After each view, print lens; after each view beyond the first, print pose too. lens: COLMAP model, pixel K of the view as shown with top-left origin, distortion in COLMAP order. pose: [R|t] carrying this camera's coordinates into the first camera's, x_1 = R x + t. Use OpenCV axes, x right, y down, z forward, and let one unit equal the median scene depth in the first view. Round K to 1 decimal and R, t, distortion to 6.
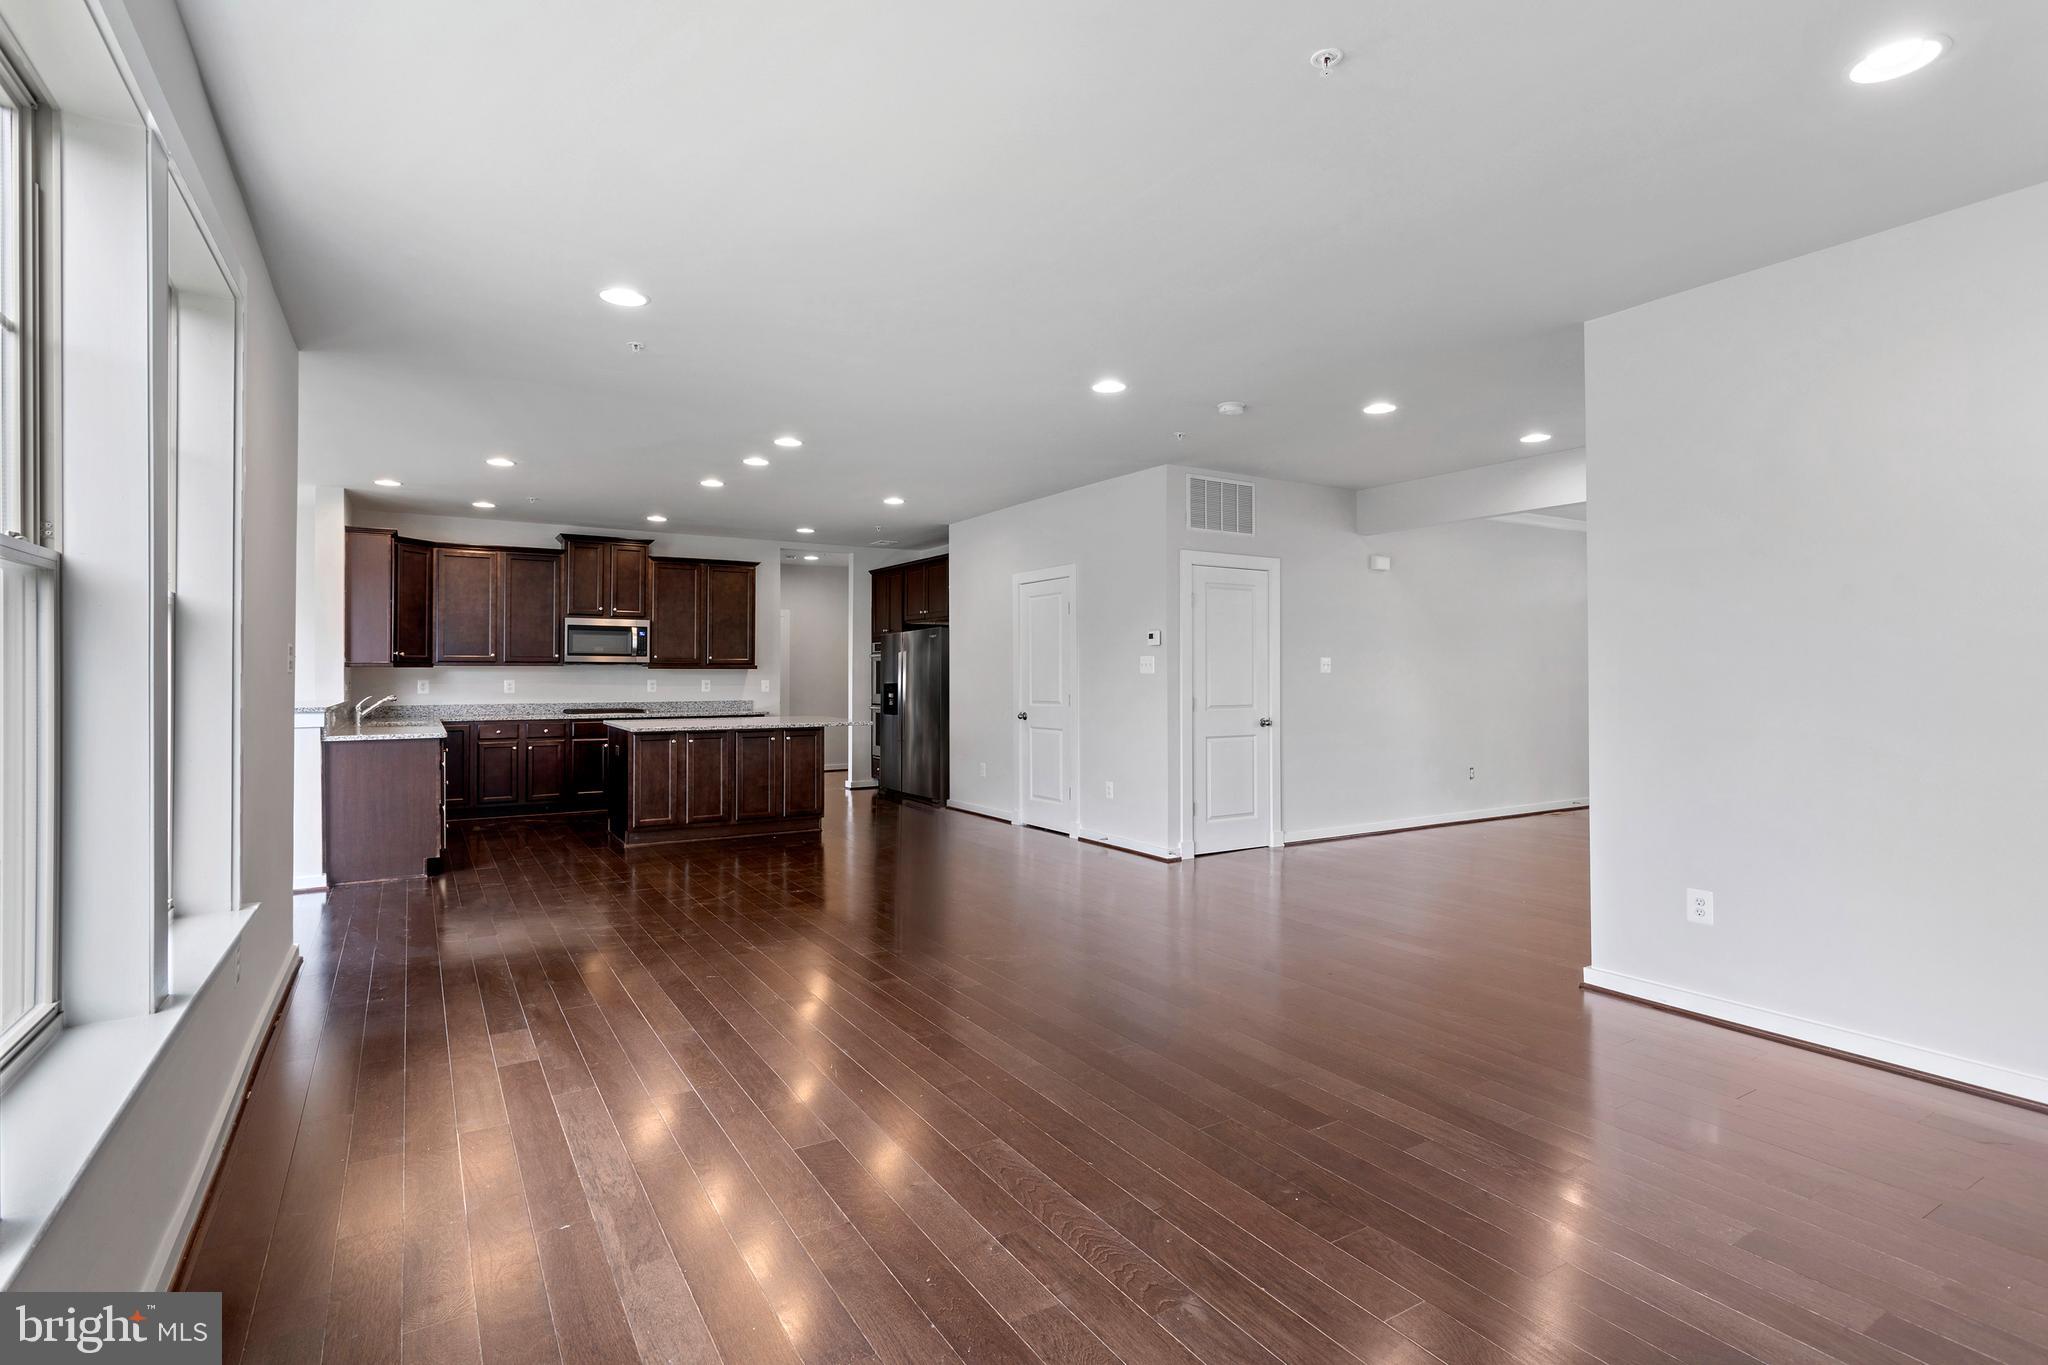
lens RADIAL K [[988.5, 0, 1027.4], [0, 988.5, 687.4], [0, 0, 1]] dist [0.012959, 0.001514]
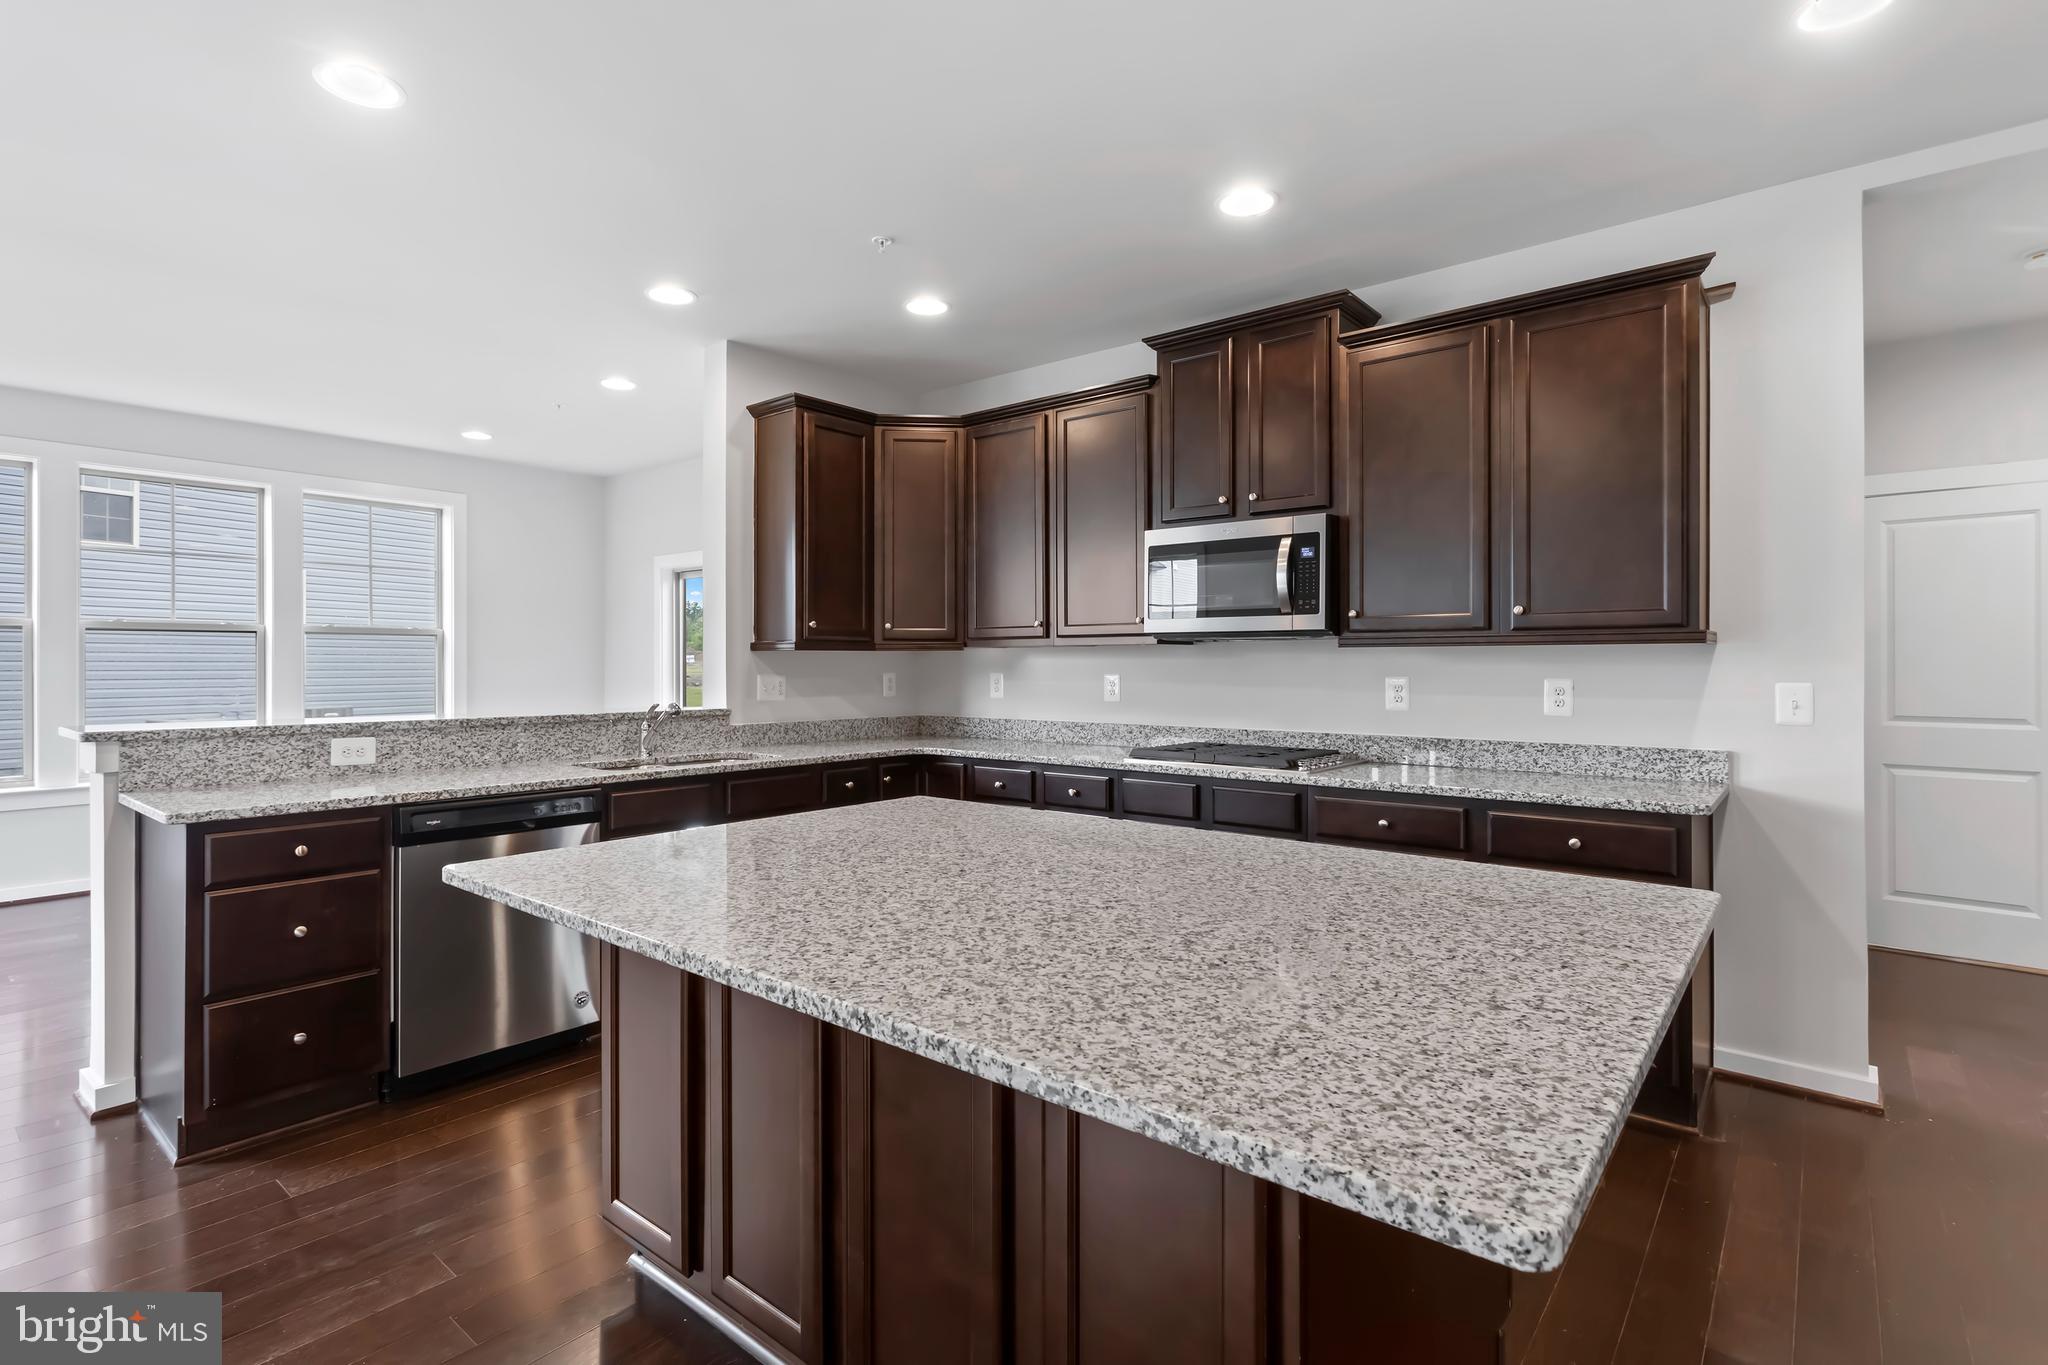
lens RADIAL K [[988.5, 0, 1036.3], [0, 988.5, 666.7], [0, 0, 1]] dist [0.012959, 0.001514]
pose [[0.303027, 0.002237, -0.952980, -0.068728], [-0.011051, 0.999938, -0.001167, -0.010013], [0.952918, 0.010885, 0.303033, 0.797336]]
